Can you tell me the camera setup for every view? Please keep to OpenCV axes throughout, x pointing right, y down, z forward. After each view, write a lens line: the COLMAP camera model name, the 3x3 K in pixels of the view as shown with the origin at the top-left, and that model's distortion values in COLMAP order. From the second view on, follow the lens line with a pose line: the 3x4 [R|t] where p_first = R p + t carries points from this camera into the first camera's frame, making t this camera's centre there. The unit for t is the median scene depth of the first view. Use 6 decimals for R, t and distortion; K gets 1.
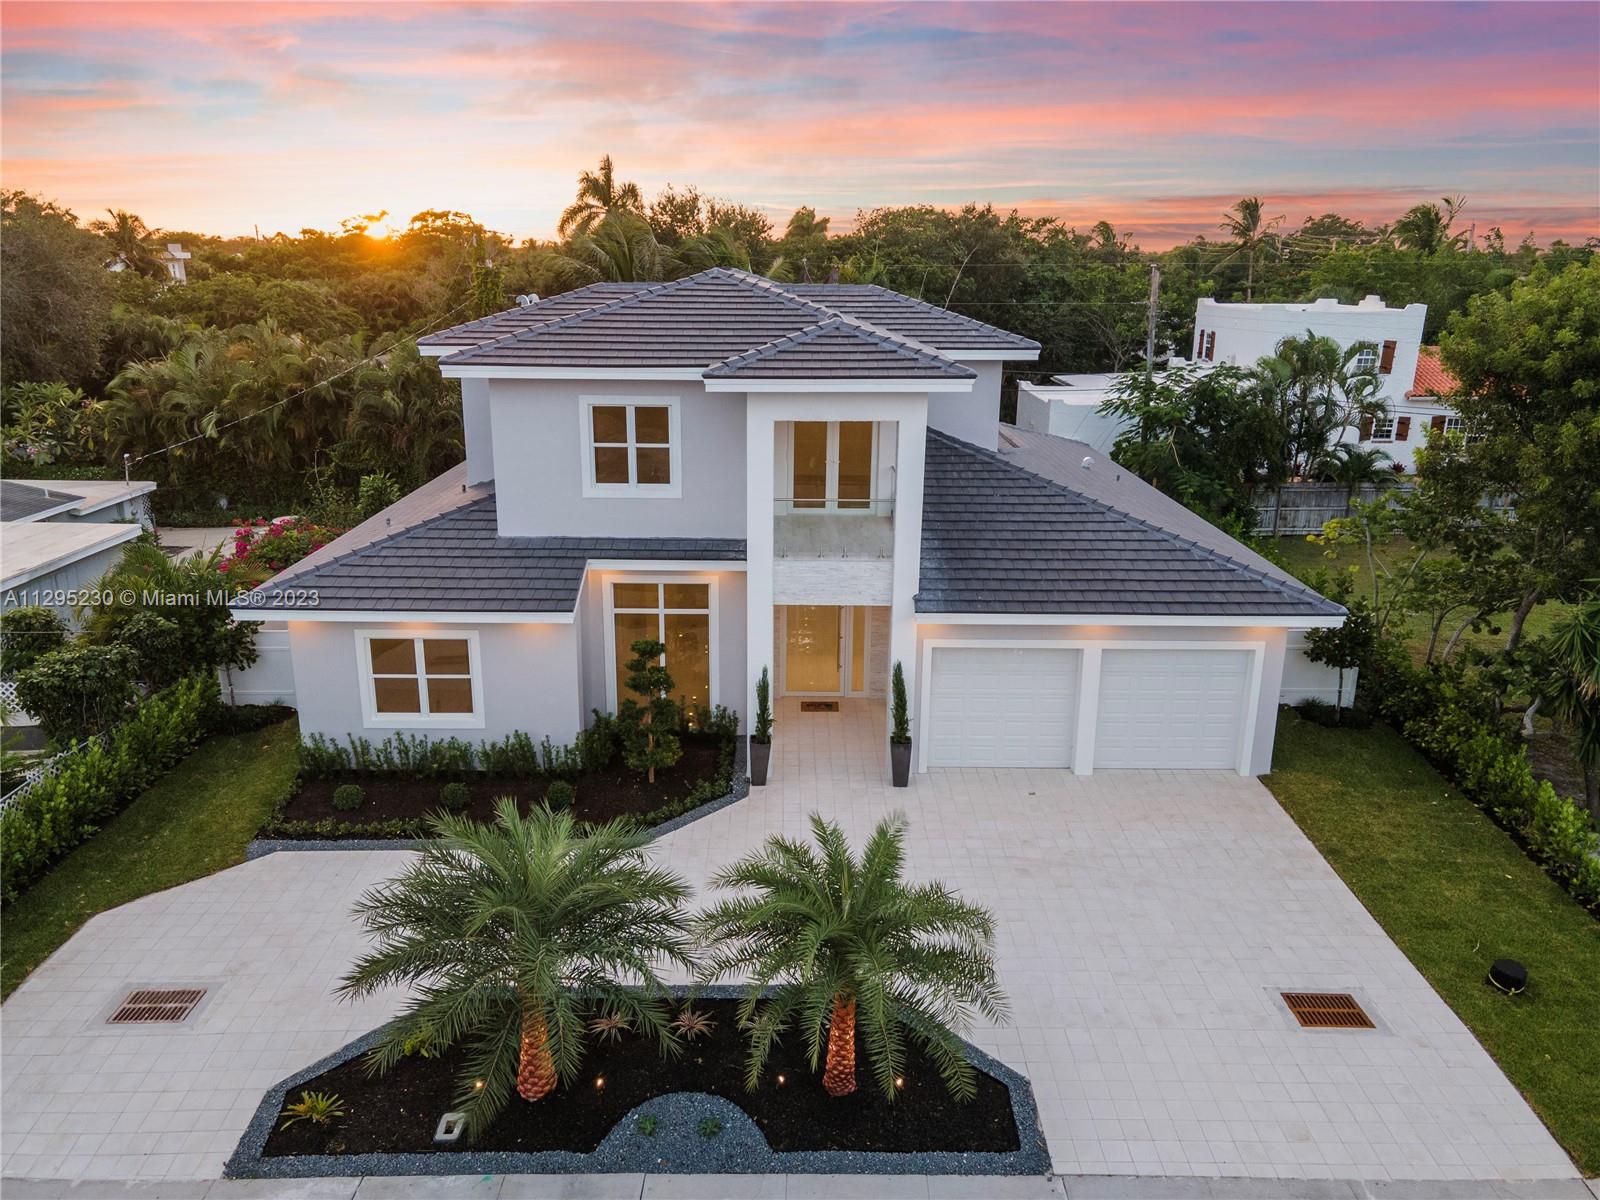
lens RADIAL K [[1163.5, 0, 817.5], [0, 1163.5, 607.5], [0, 0, 1]] dist [0.033418, 0.027167]
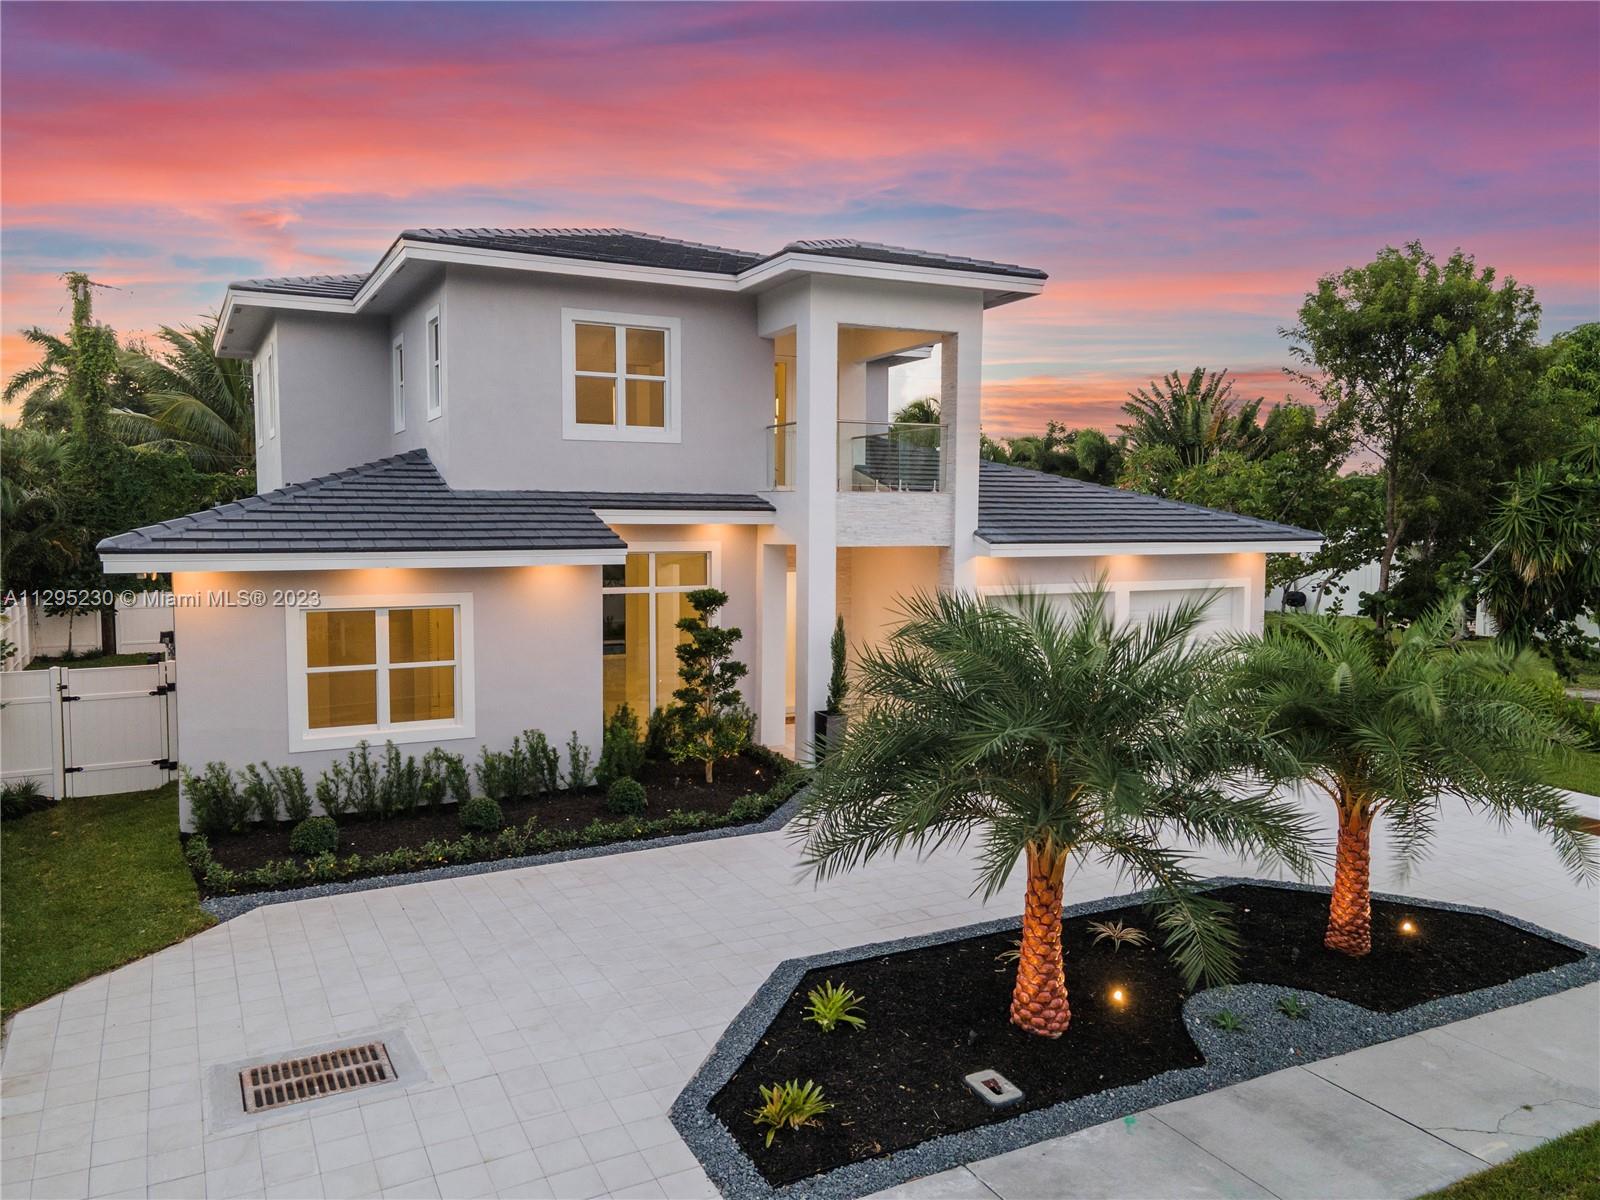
lens RADIAL K [[1163.5, 0, 797.6], [0, 1163.5, 610.6], [0, 0, 1]] dist [0.033418, 0.027167]
pose [[0.890893, -0.042528, 0.452218, -0.435715], [0.138066, 0.973853, -0.180413, 0.187365], [-0.432721, 0.223164, 0.873470, 0.283280]]
